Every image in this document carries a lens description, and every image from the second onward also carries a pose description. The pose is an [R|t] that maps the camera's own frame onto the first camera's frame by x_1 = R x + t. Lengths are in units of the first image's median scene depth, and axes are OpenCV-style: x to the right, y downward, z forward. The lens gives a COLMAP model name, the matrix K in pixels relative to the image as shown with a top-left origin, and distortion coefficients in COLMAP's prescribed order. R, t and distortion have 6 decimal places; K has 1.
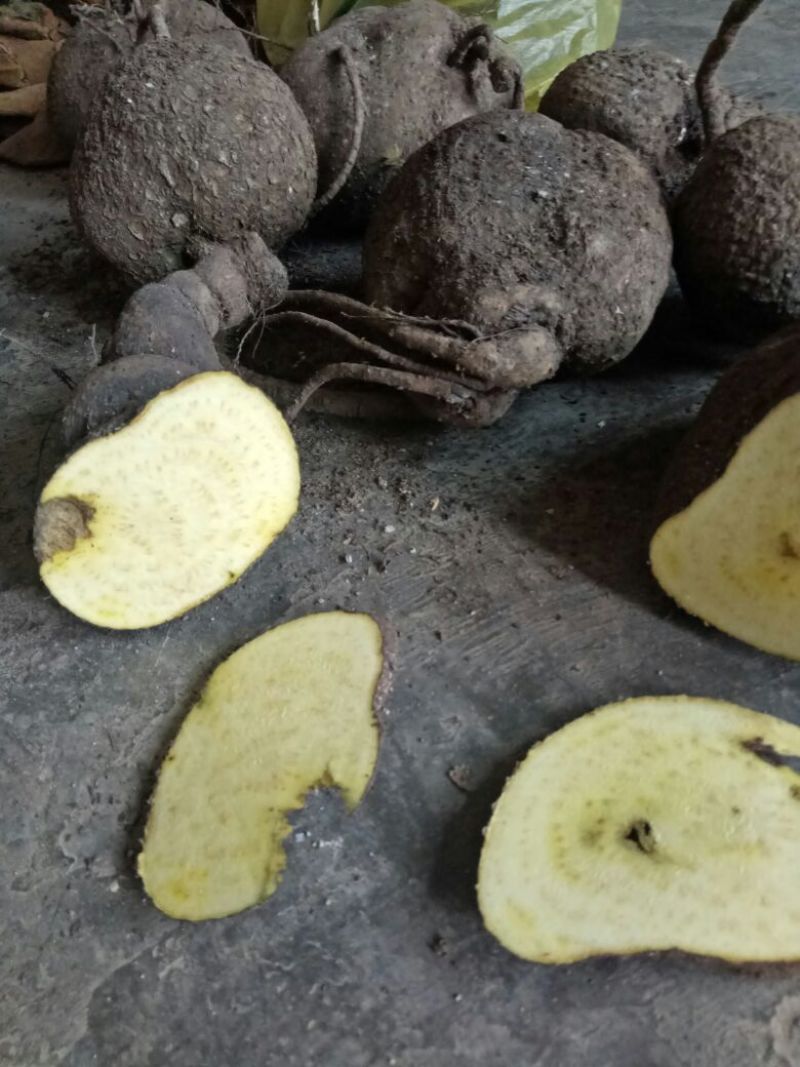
lens RADIAL K [[840.1, 0, 392.9], [0, 840.1, 534.1], [0, 0, 1]] dist [0.014718, 0.000176]
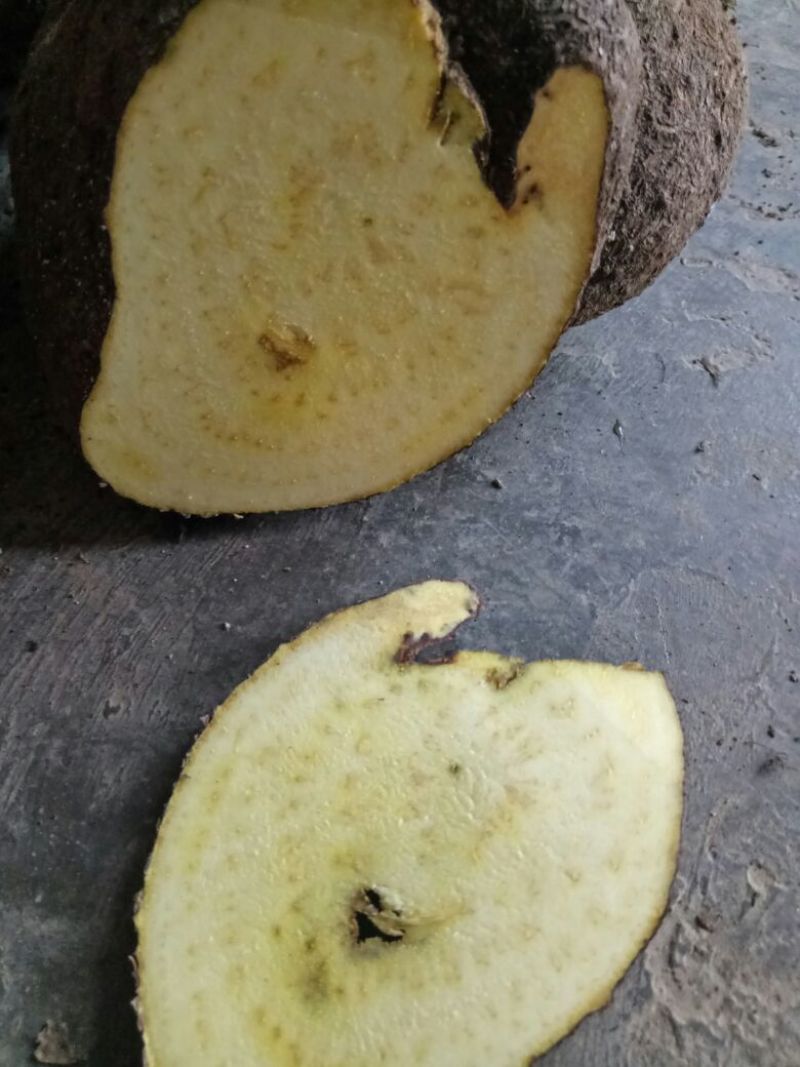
lens RADIAL K [[840.1, 0, 392.9], [0, 840.1, 534.1], [0, 0, 1]] dist [0.014718, 0.000176]
pose [[0.670515, -0.602808, 0.432472, 0.158855], [0.484099, 0.797225, 0.360666, -0.050099], [-0.562190, -0.032473, 0.826370, 0.387365]]
